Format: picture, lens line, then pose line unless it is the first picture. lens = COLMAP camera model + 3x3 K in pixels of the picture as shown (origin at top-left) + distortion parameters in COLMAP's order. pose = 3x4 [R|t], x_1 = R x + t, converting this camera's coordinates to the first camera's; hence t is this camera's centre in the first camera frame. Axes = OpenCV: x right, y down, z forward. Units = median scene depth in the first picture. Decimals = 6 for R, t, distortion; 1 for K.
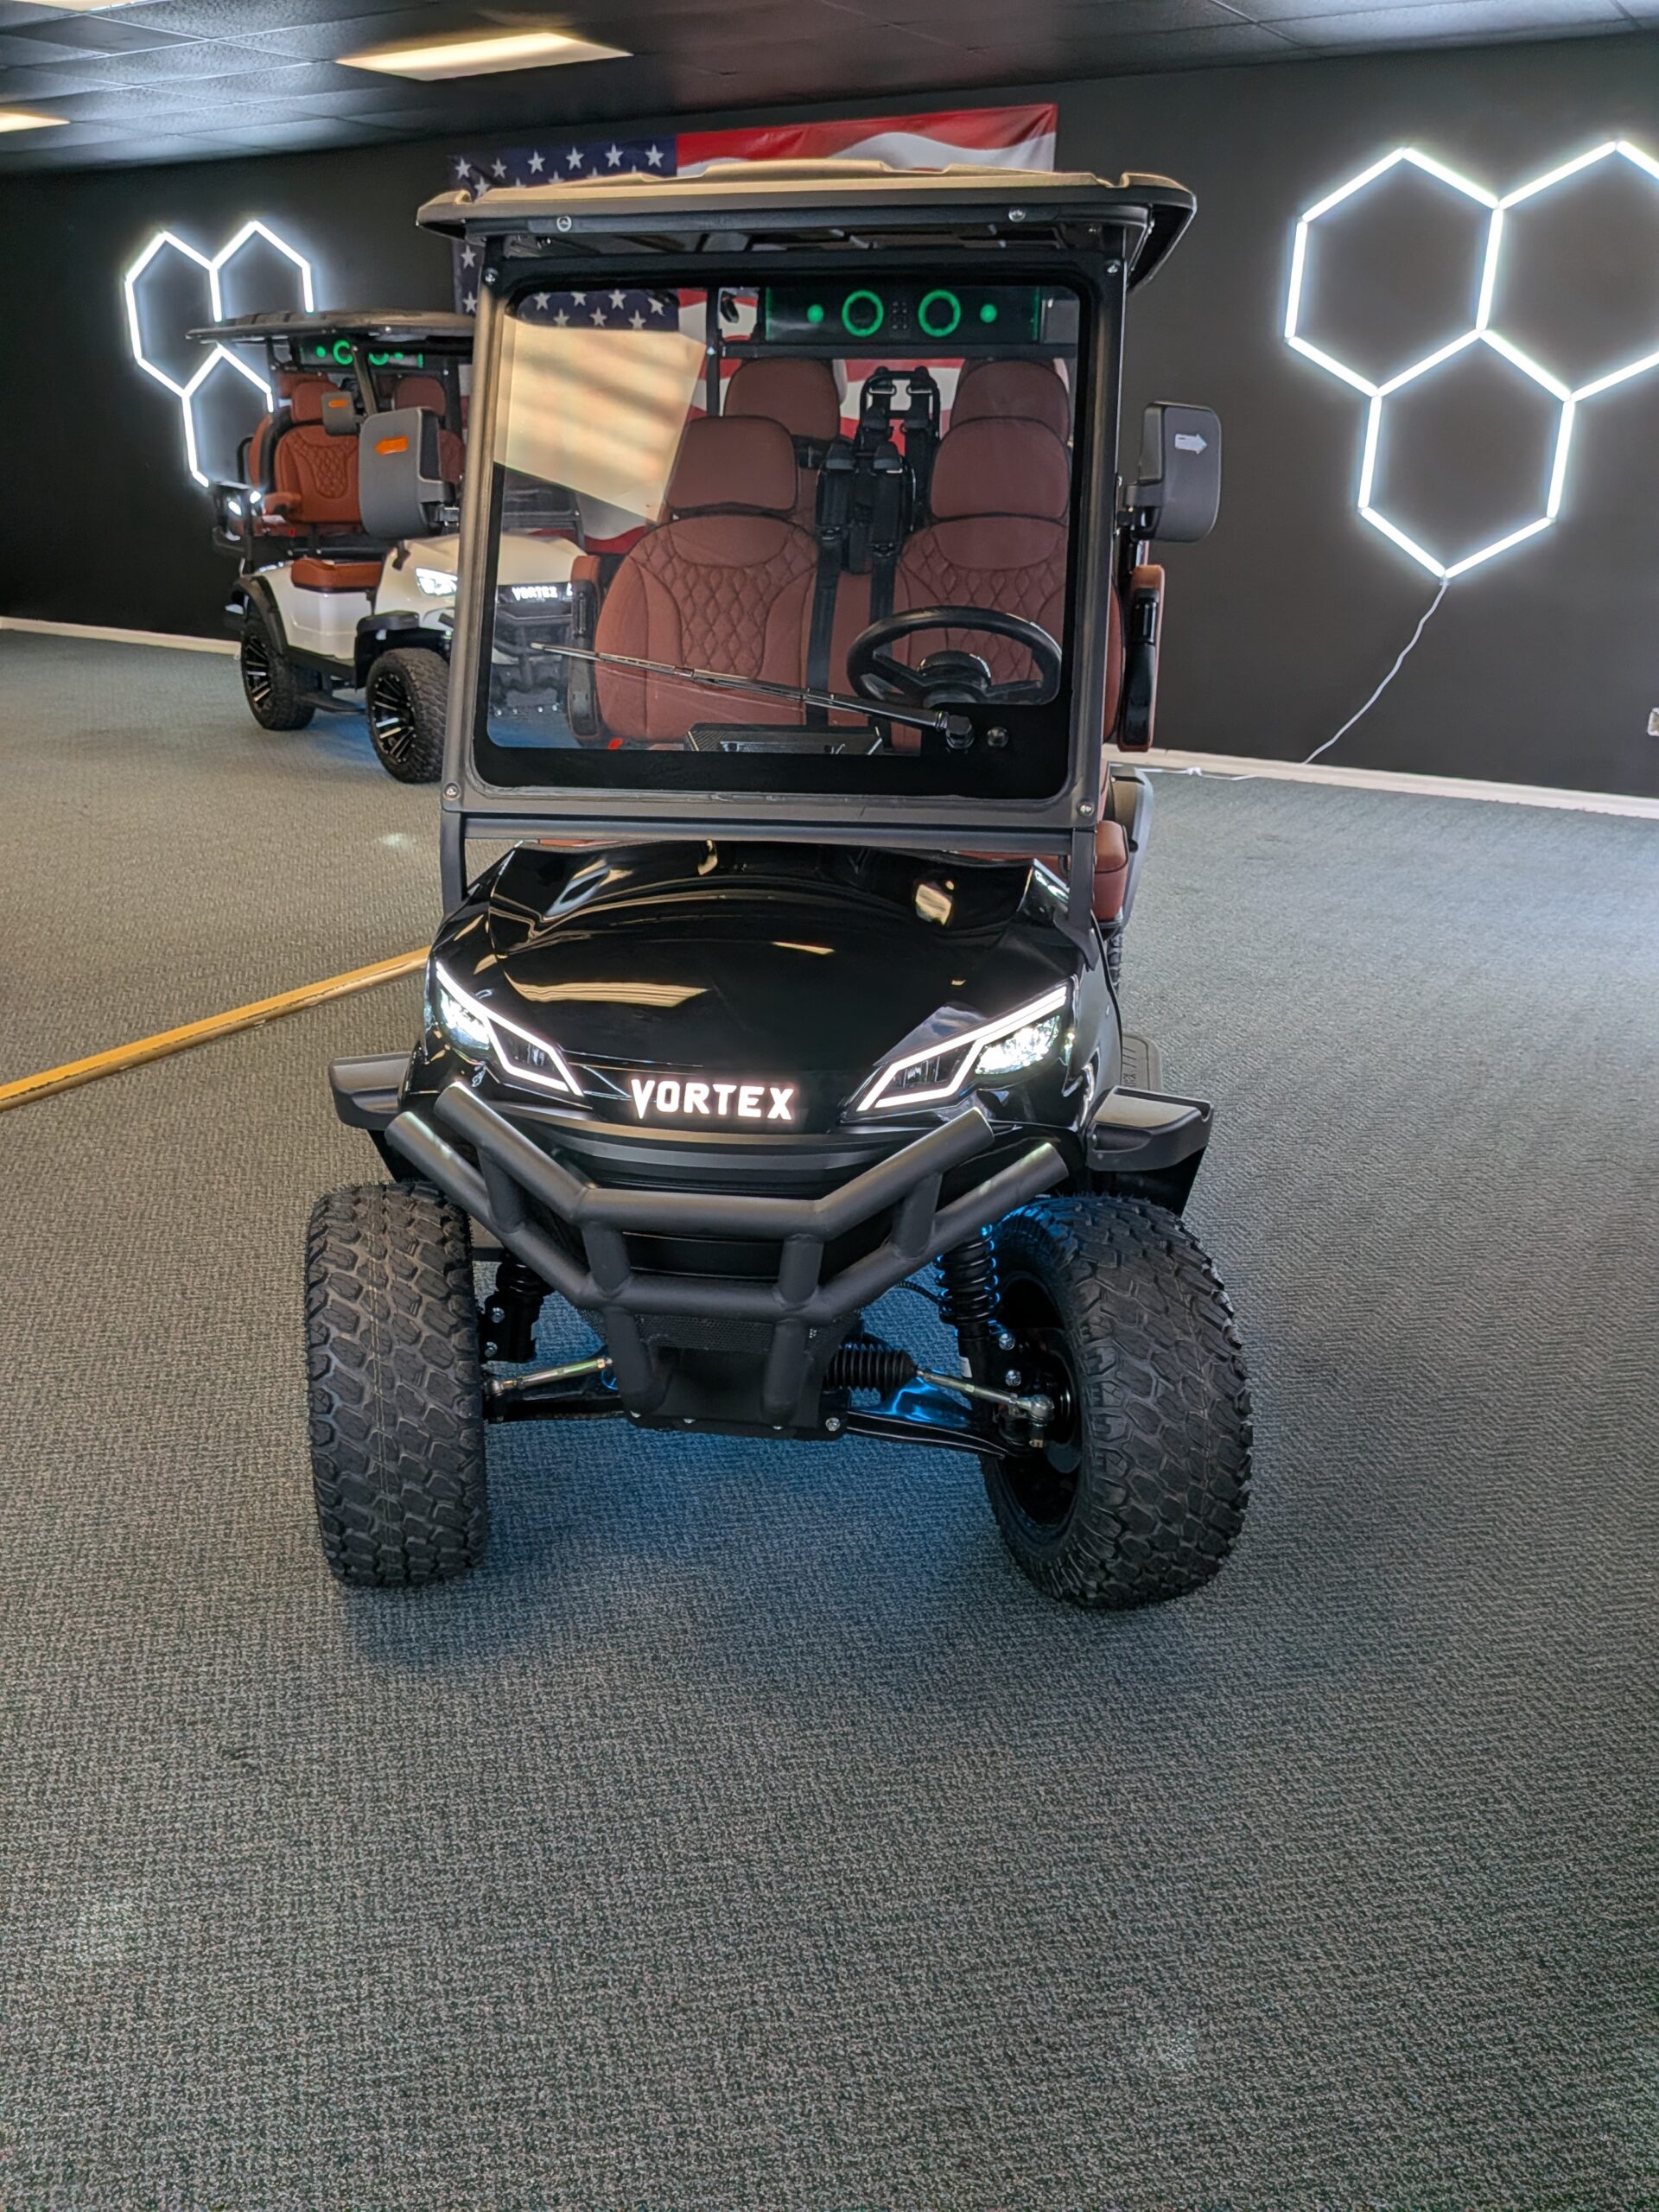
lens RADIAL K [[1616.7, 0, 829.5], [0, 1616.7, 1106.0], [0, 0, 1]] dist [0.035736, -0.100711]
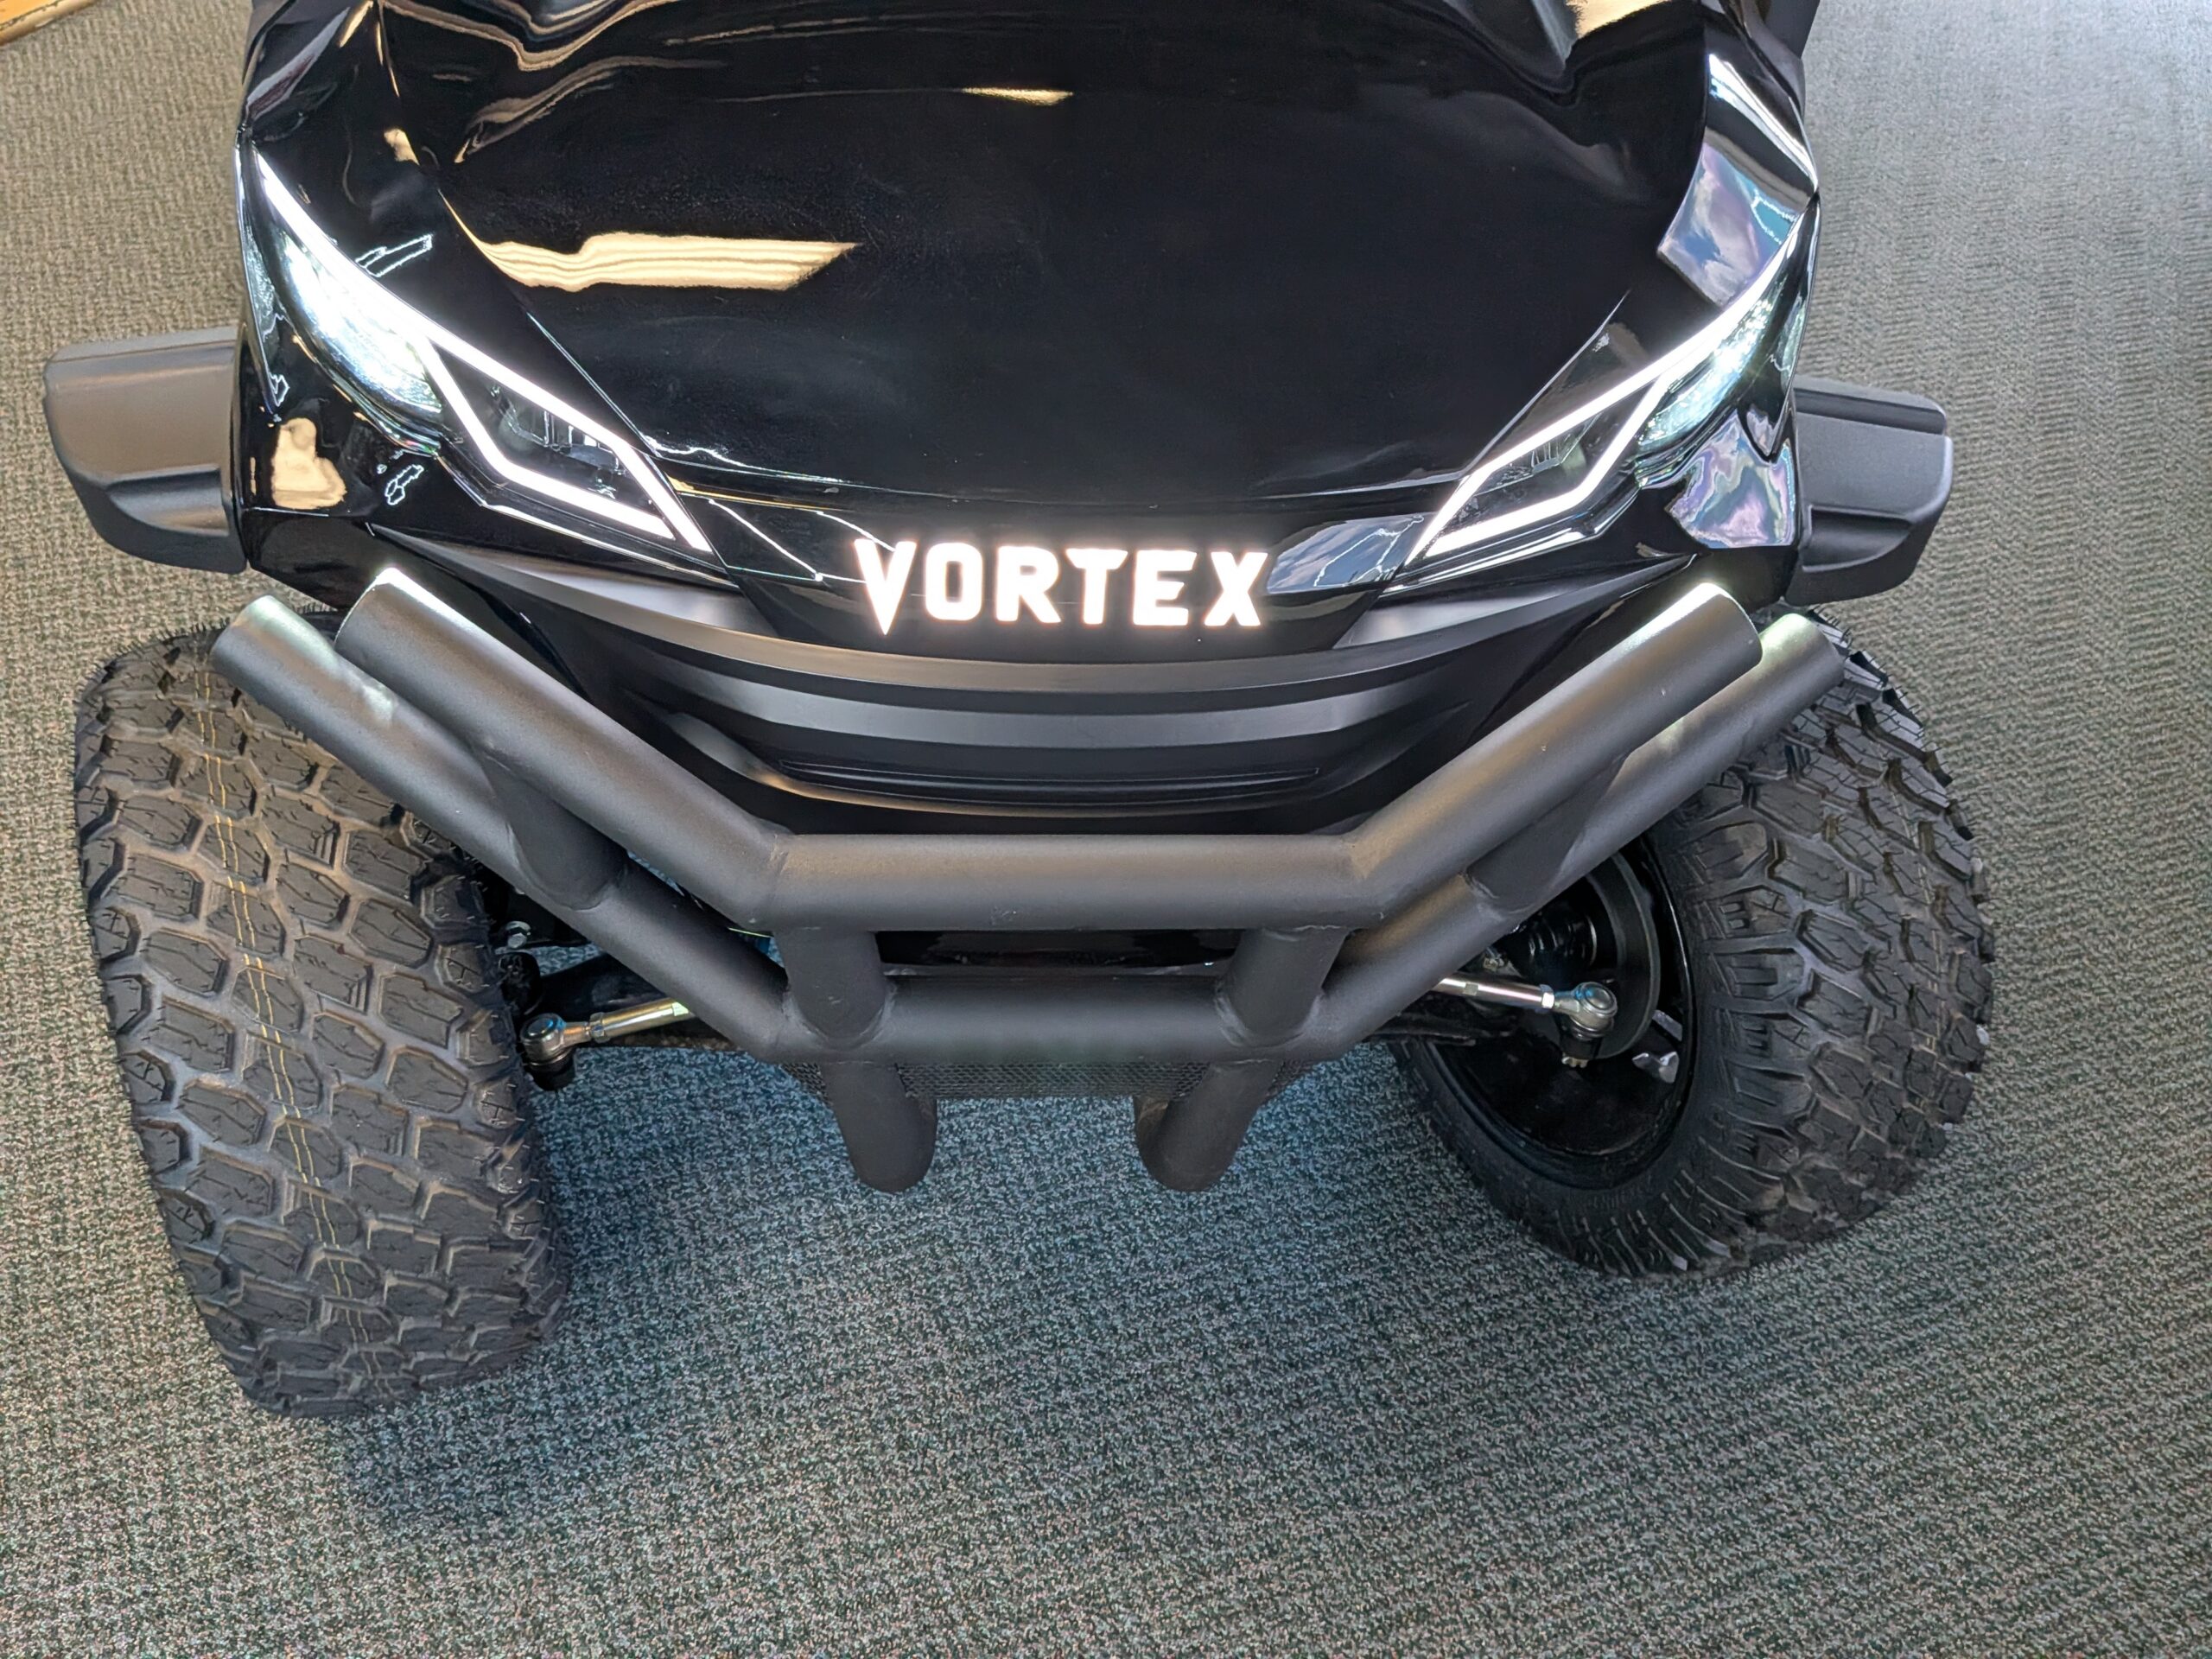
lens RADIAL K [[1701.9, 0, 1063.9], [0, 1701.9, 791.4], [0, 0, 1]] dist [0.066689, -0.119292]
pose [[0.986129, -0.076956, 0.147060, -0.128764], [0.013081, 0.919297, 0.393348, -0.113960], [-0.165462, -0.385968, 0.907552, 0.556618]]
